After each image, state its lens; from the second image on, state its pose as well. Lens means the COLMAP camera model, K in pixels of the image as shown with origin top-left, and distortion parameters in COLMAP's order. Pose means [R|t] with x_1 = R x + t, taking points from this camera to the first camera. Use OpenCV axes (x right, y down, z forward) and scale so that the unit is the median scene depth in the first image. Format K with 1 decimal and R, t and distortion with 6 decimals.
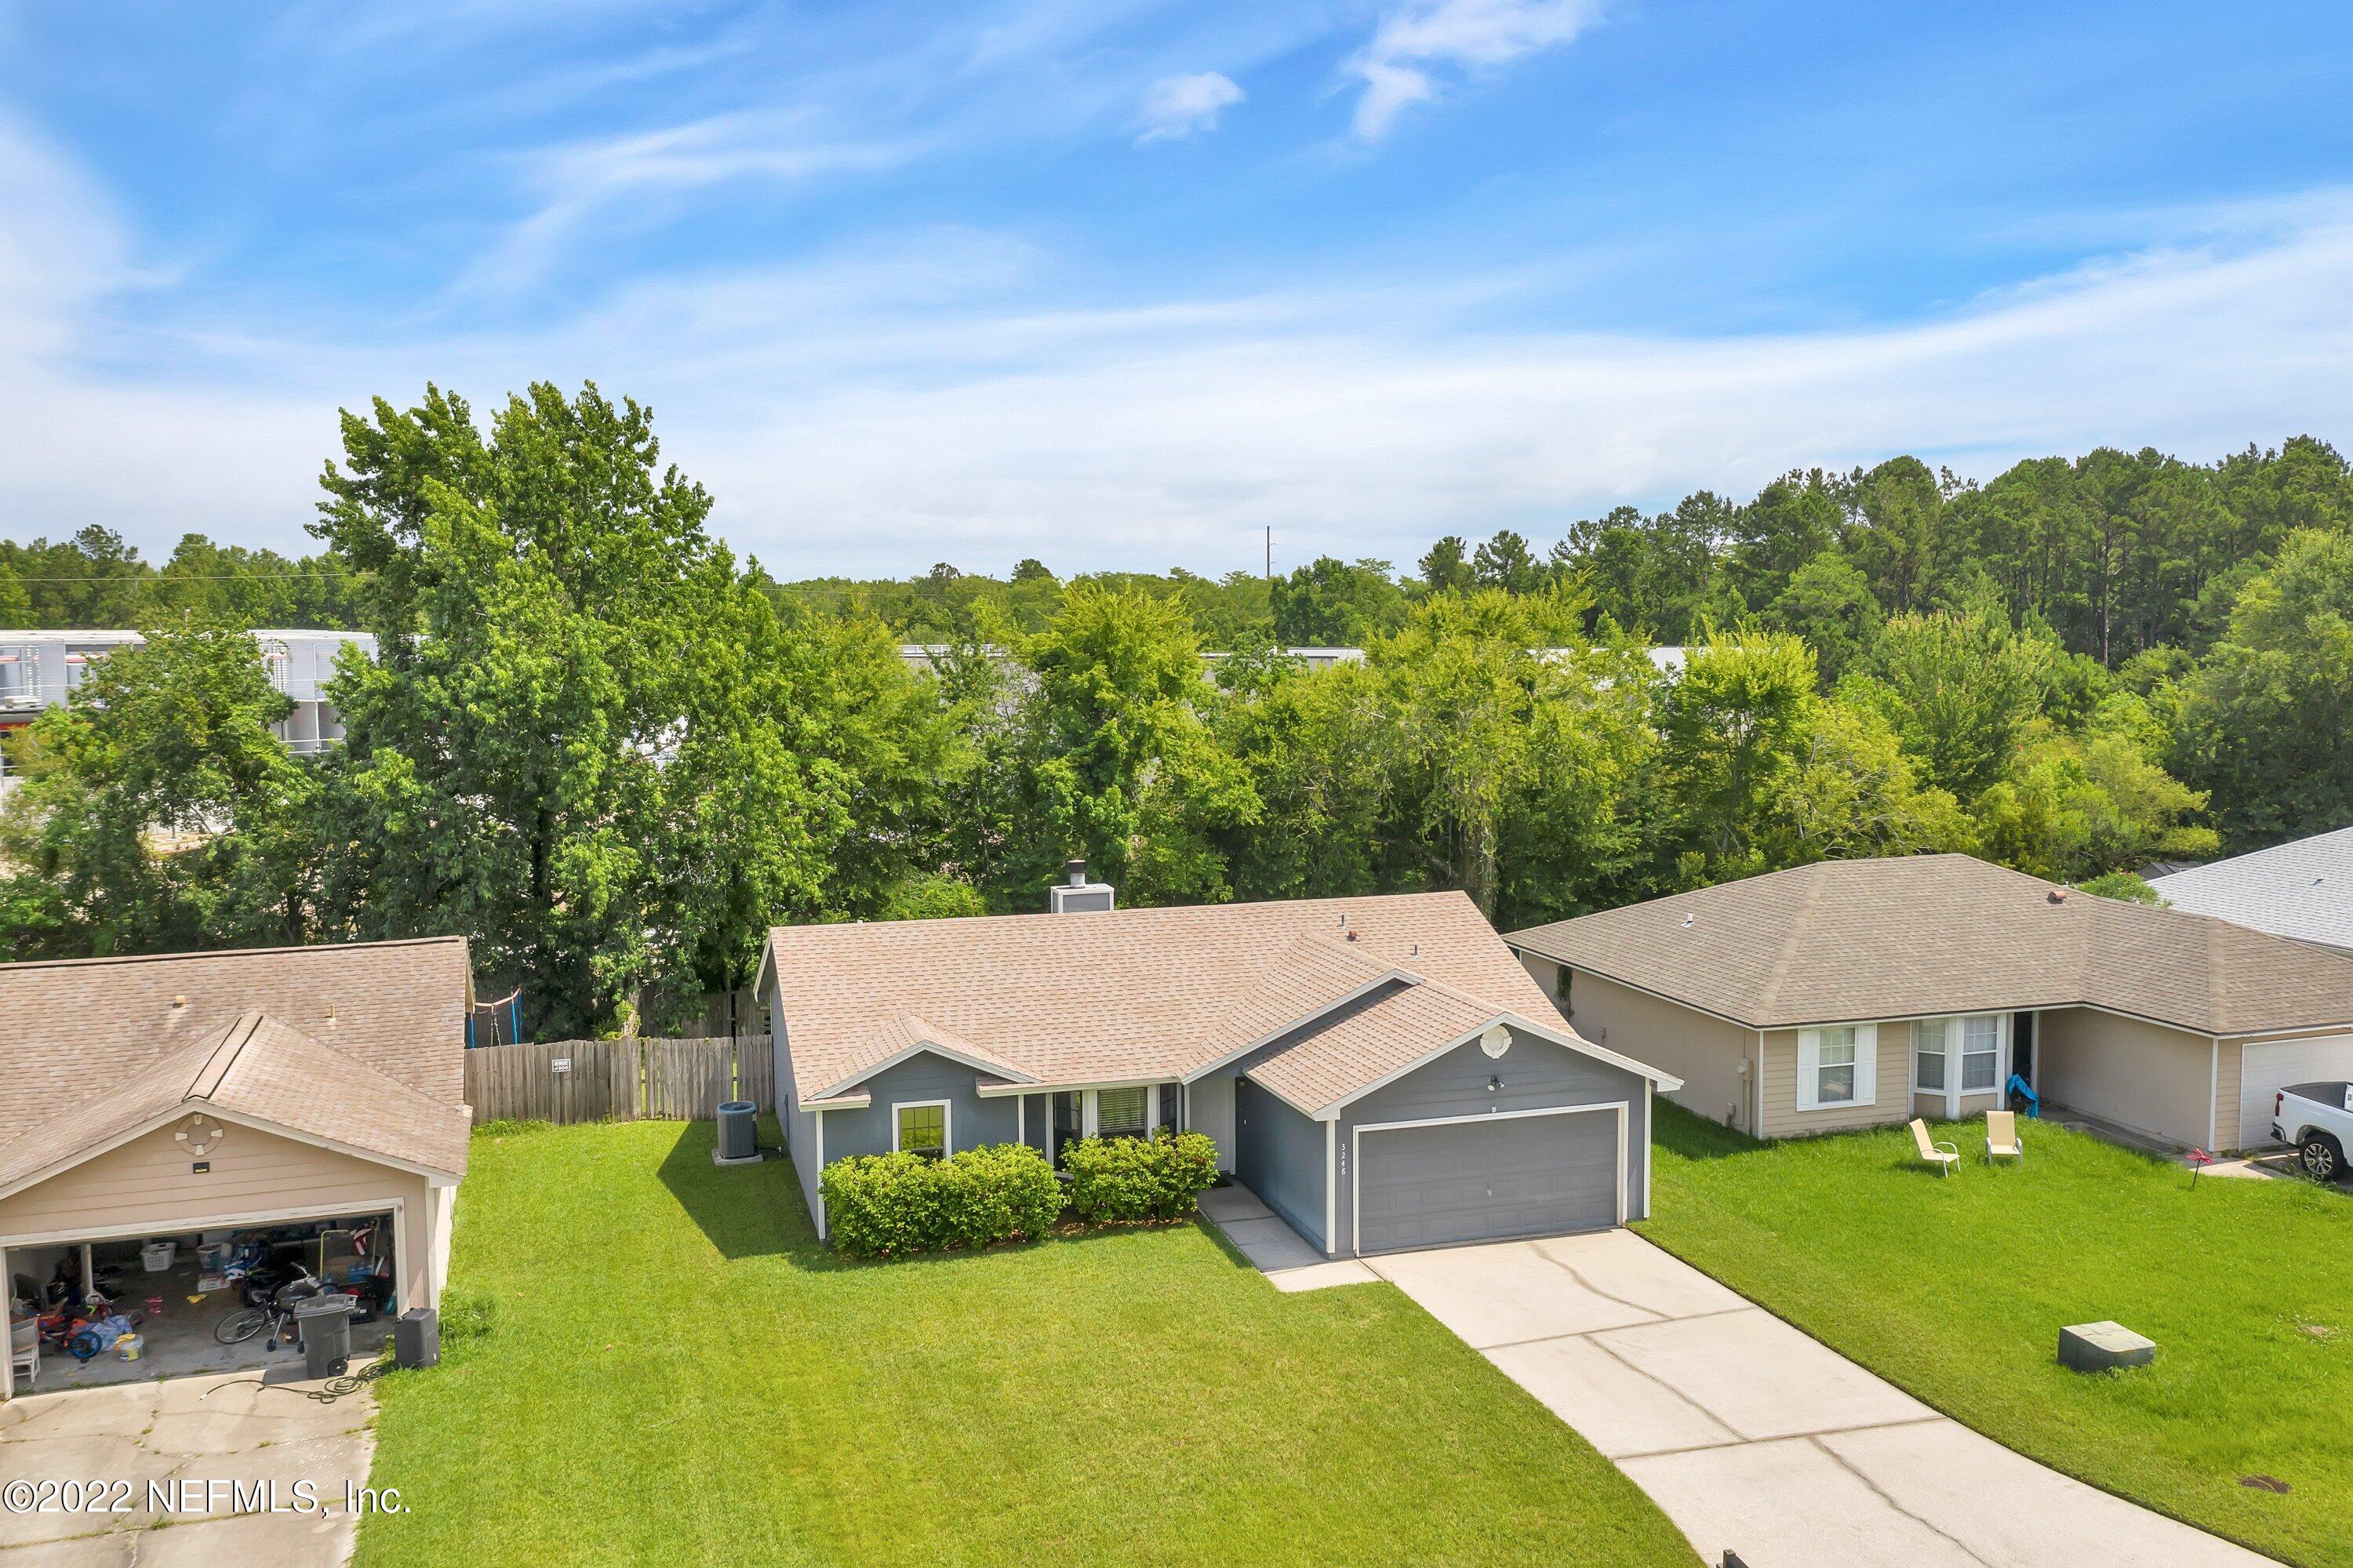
lens RADIAL K [[1866.2, 0, 1179.4], [0, 1866.2, 783.3], [0, 0, 1]] dist [-0.013018, 0.028880]
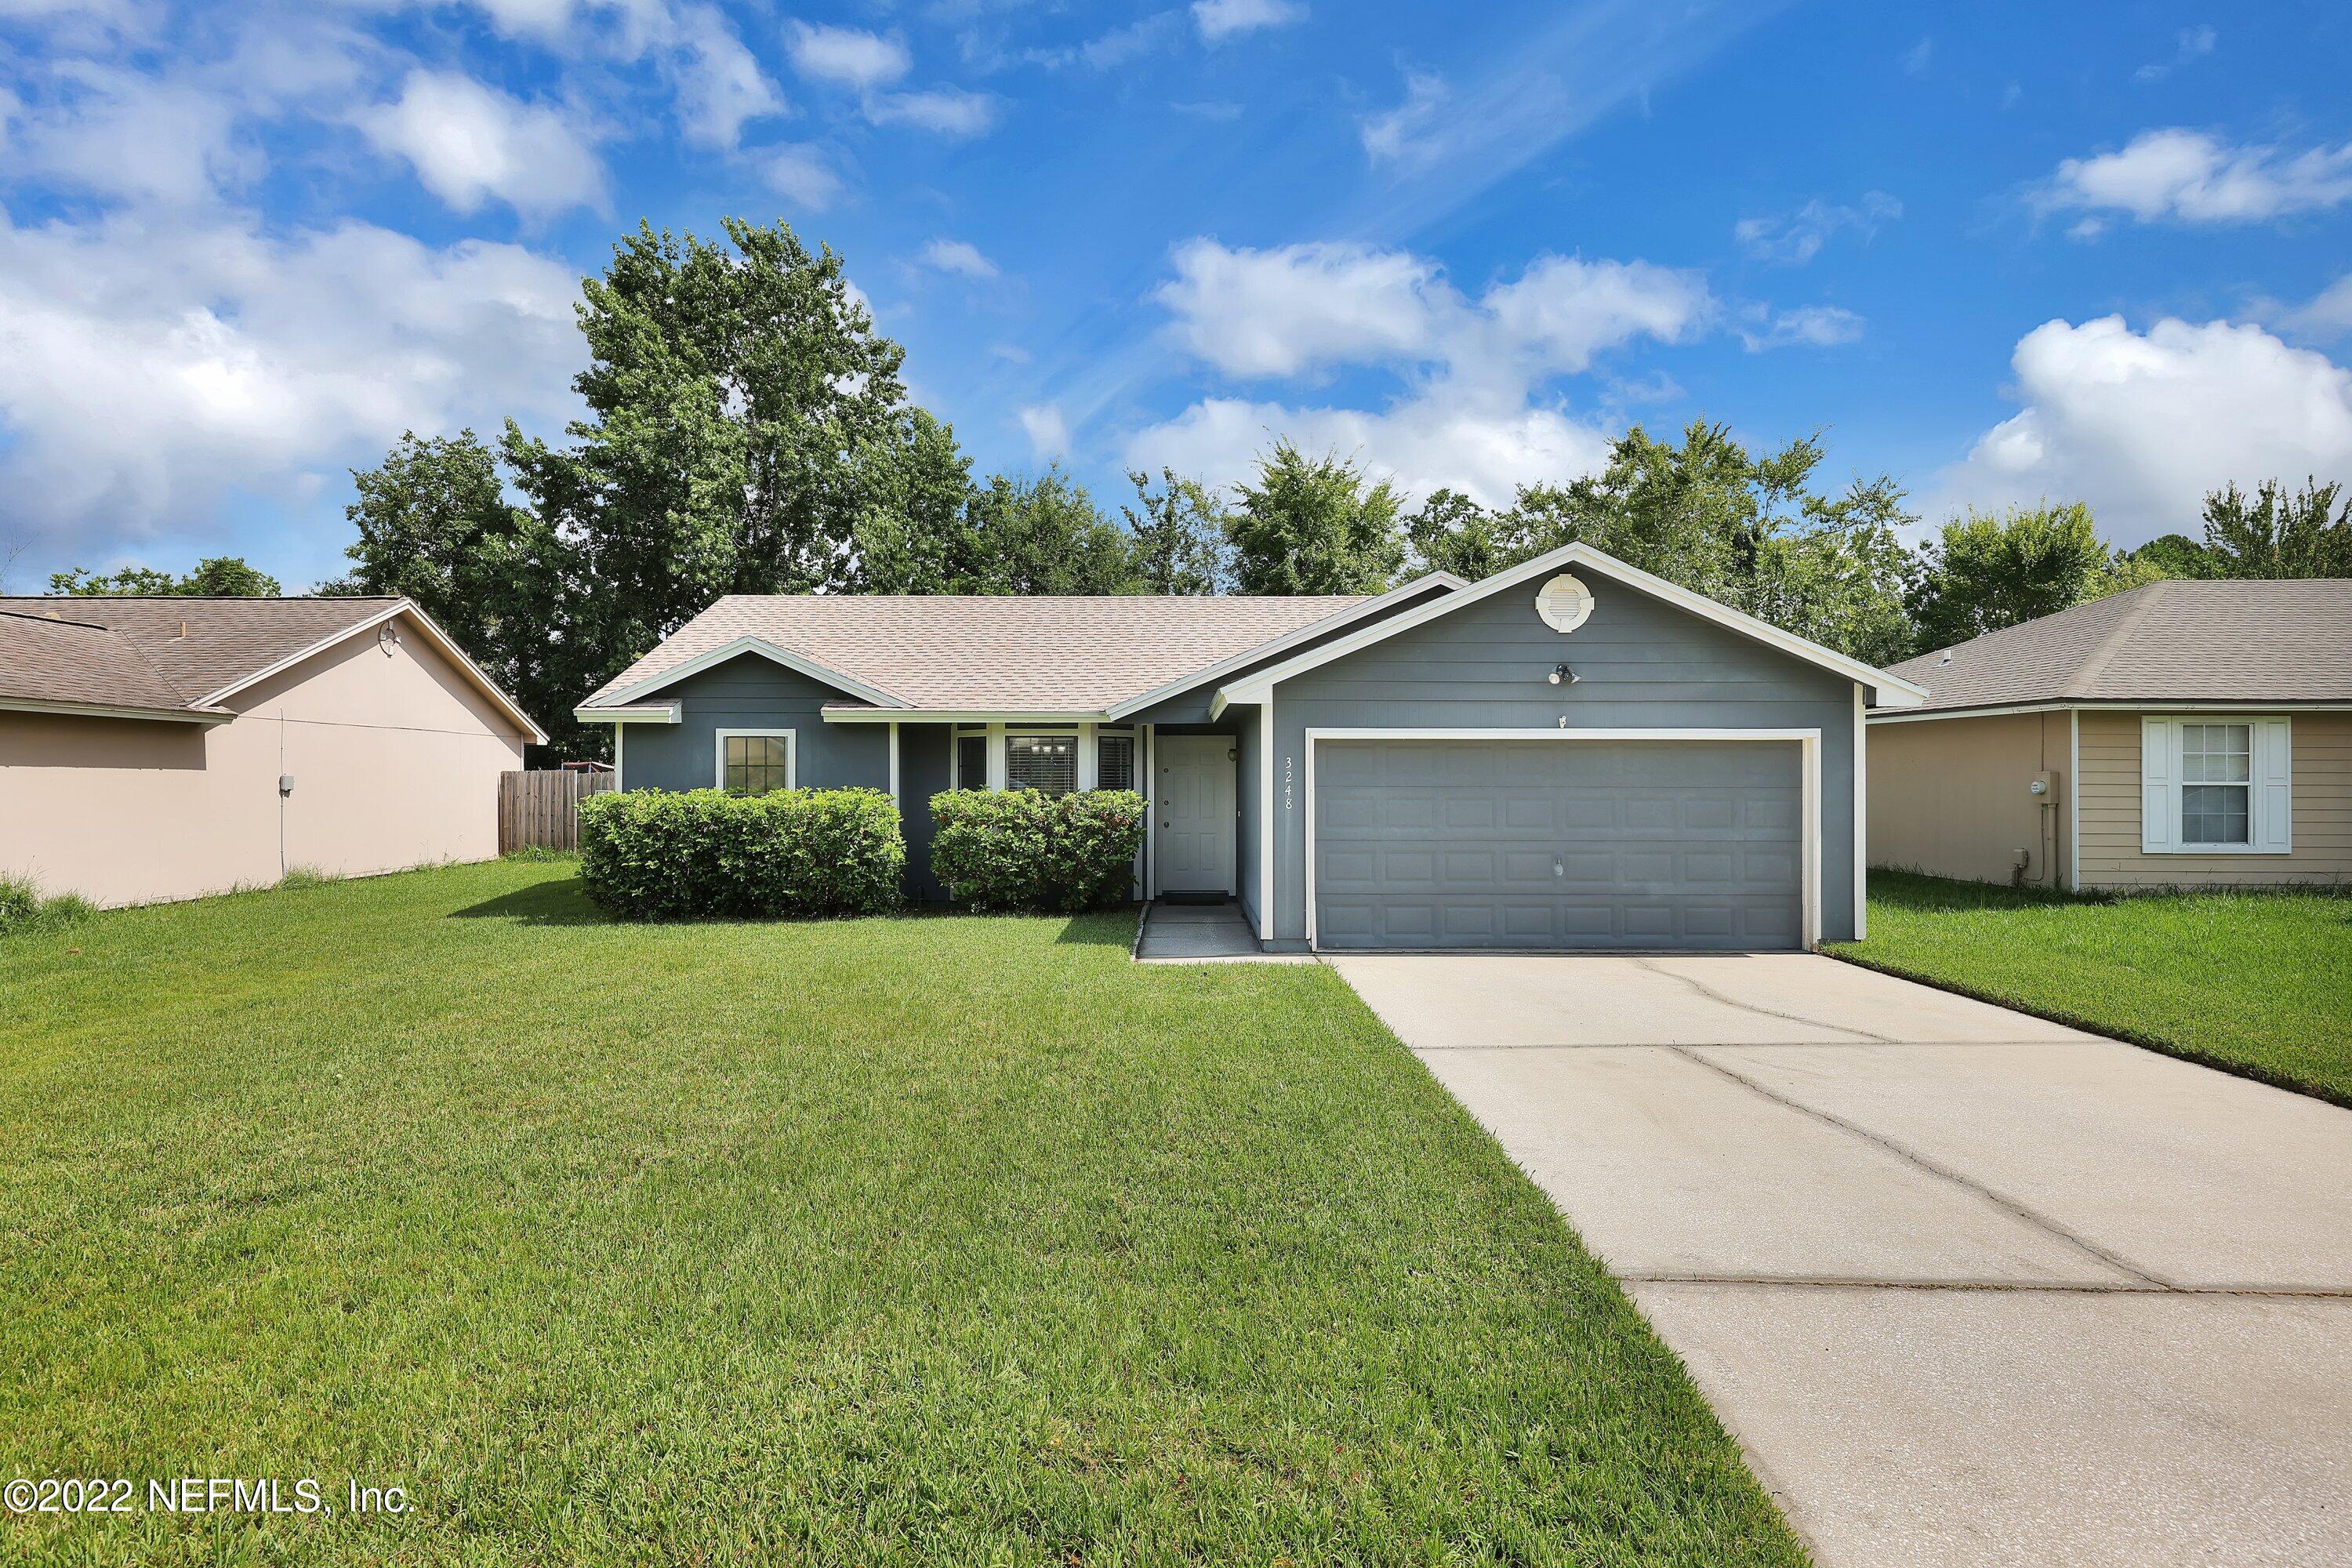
lens RADIAL K [[1244.5, 0, 1171.5], [0, 1244.5, 778.4], [0, 0, 1]] dist [0.000514, 0.000721]
pose [[0.956322, 0.006793, -0.292236, 0.142097], [-0.030432, 0.996611, -0.076420, 0.194624], [0.290727, 0.081976, 0.953288, 0.507770]]
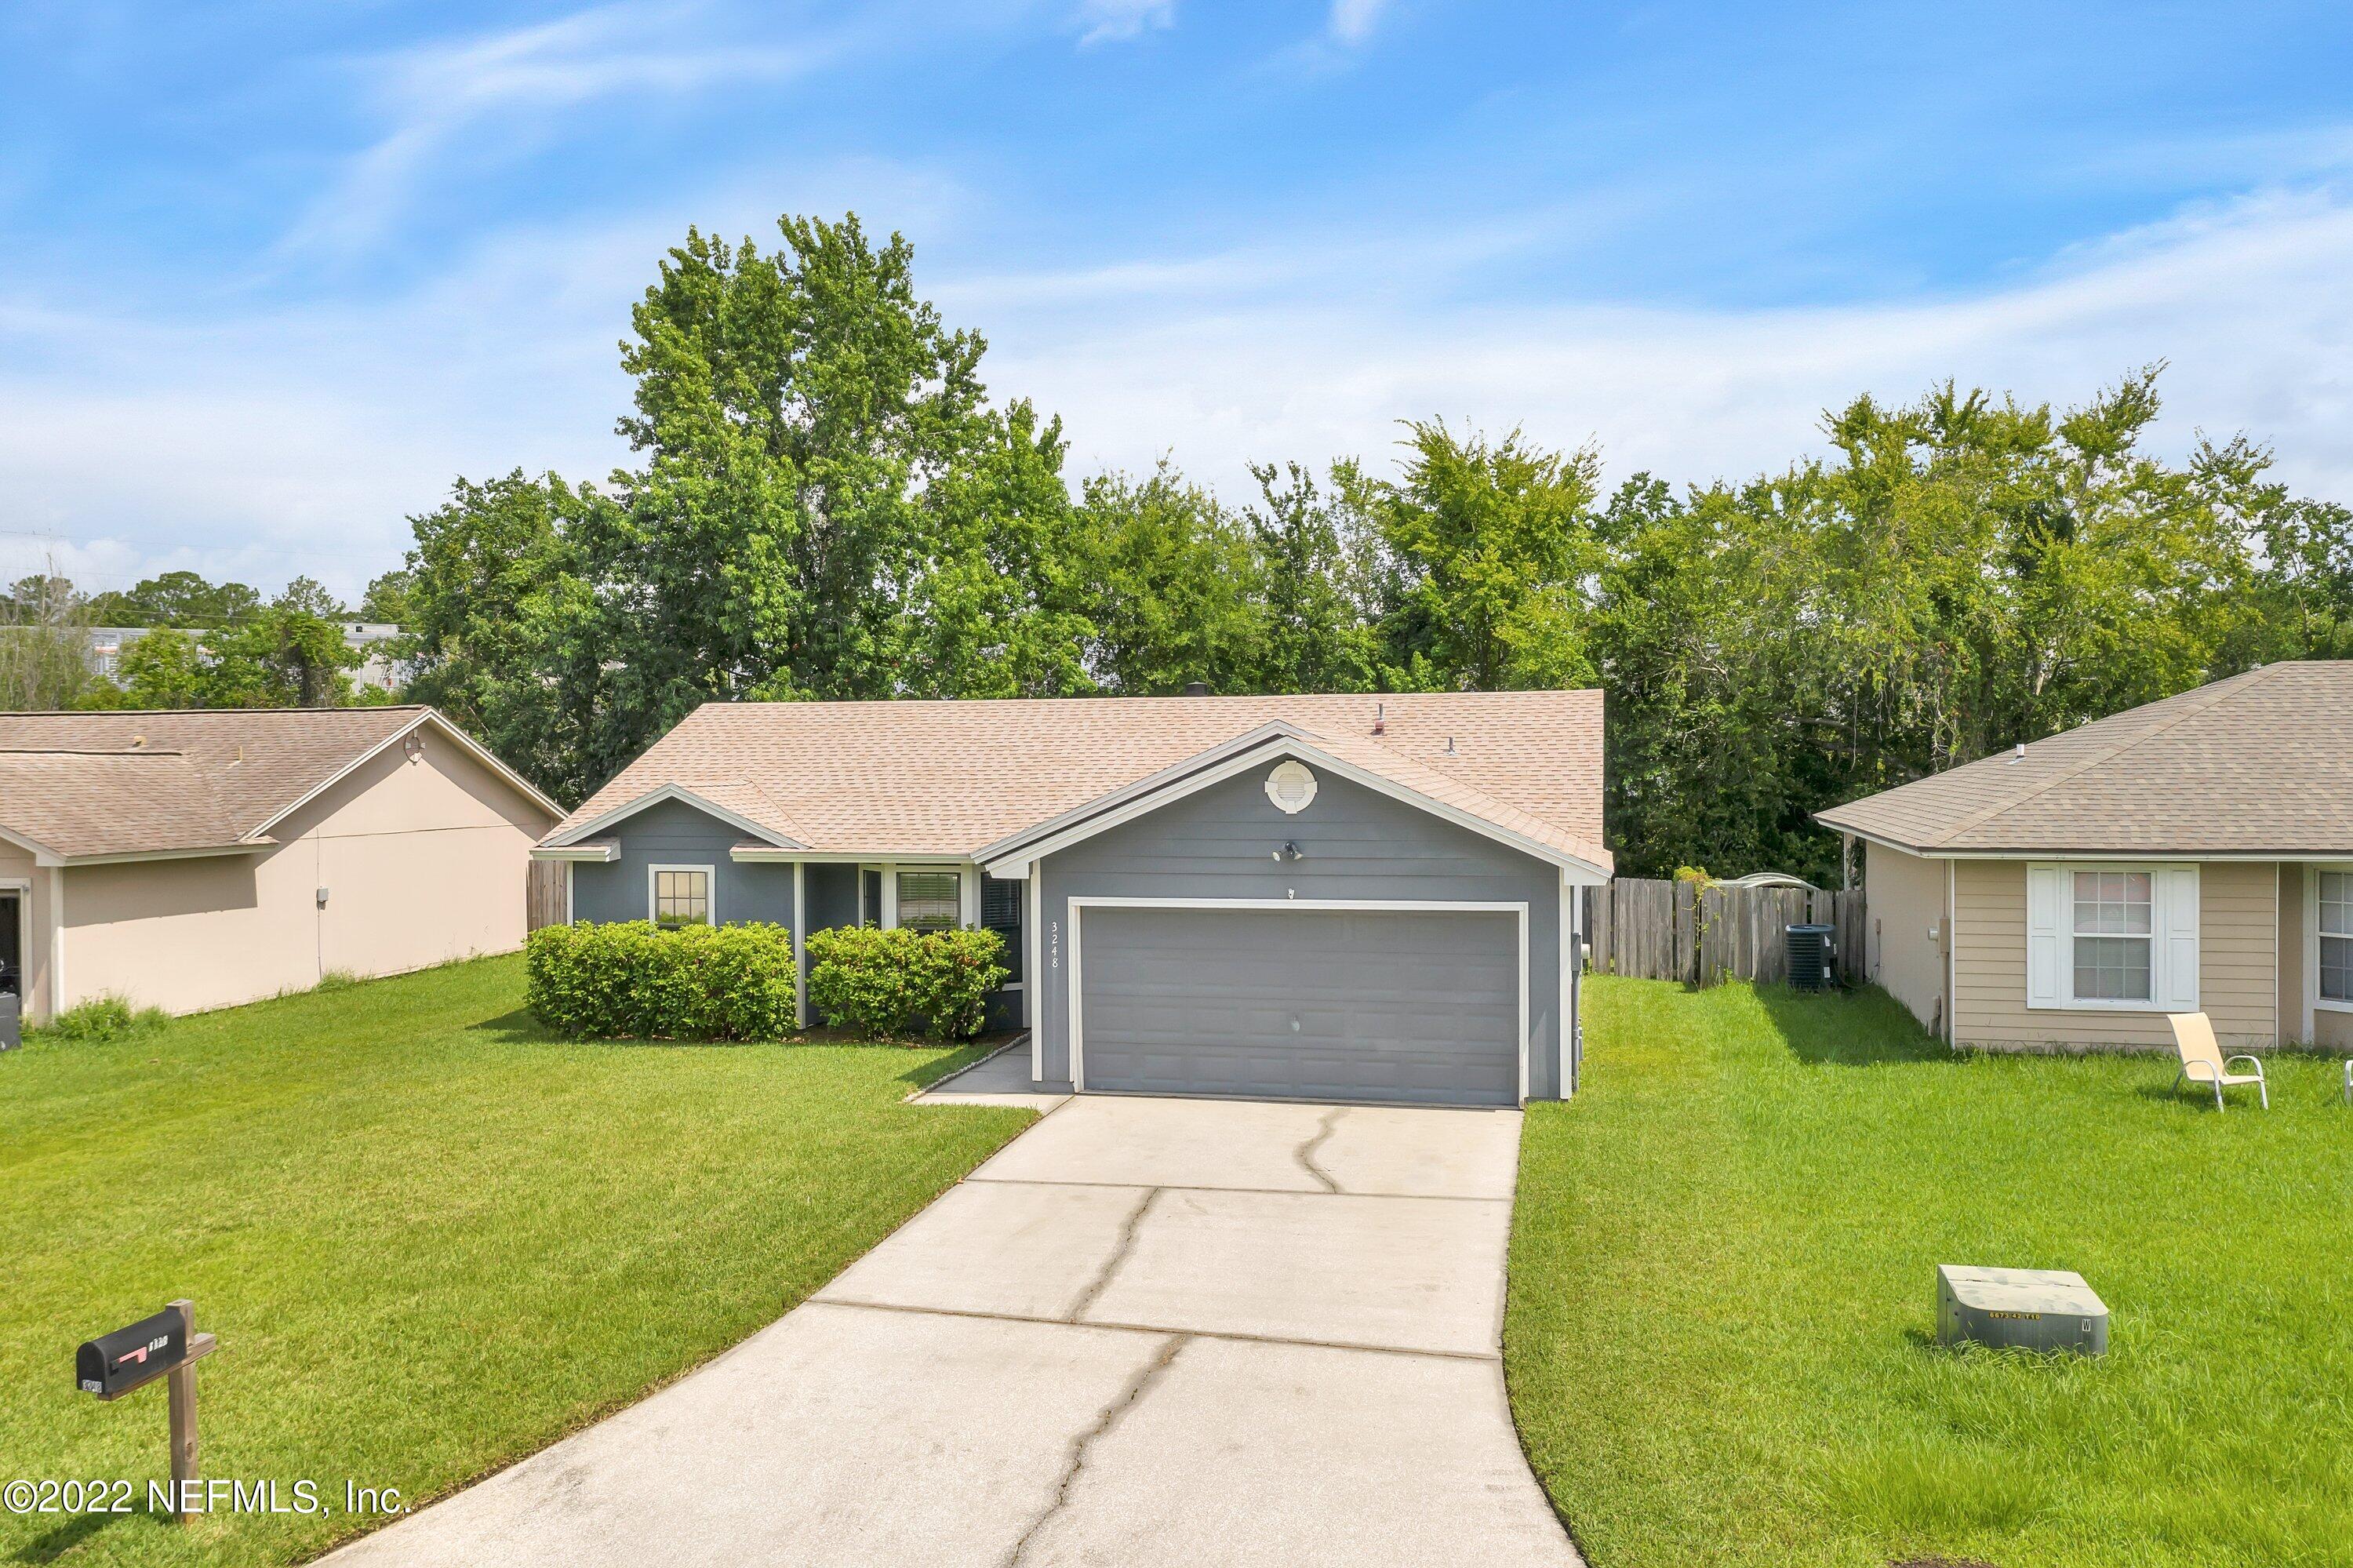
lens RADIAL K [[1866.2, 0, 1172.4], [0, 1866.2, 775.6], [0, 0, 1]] dist [-0.013018, 0.028880]
pose [[0.864317, 0.006027, -0.502911, 0.395836], [-0.040064, 0.997576, -0.056900, 0.148234], [0.501349, 0.069328, 0.862463, 0.354961]]
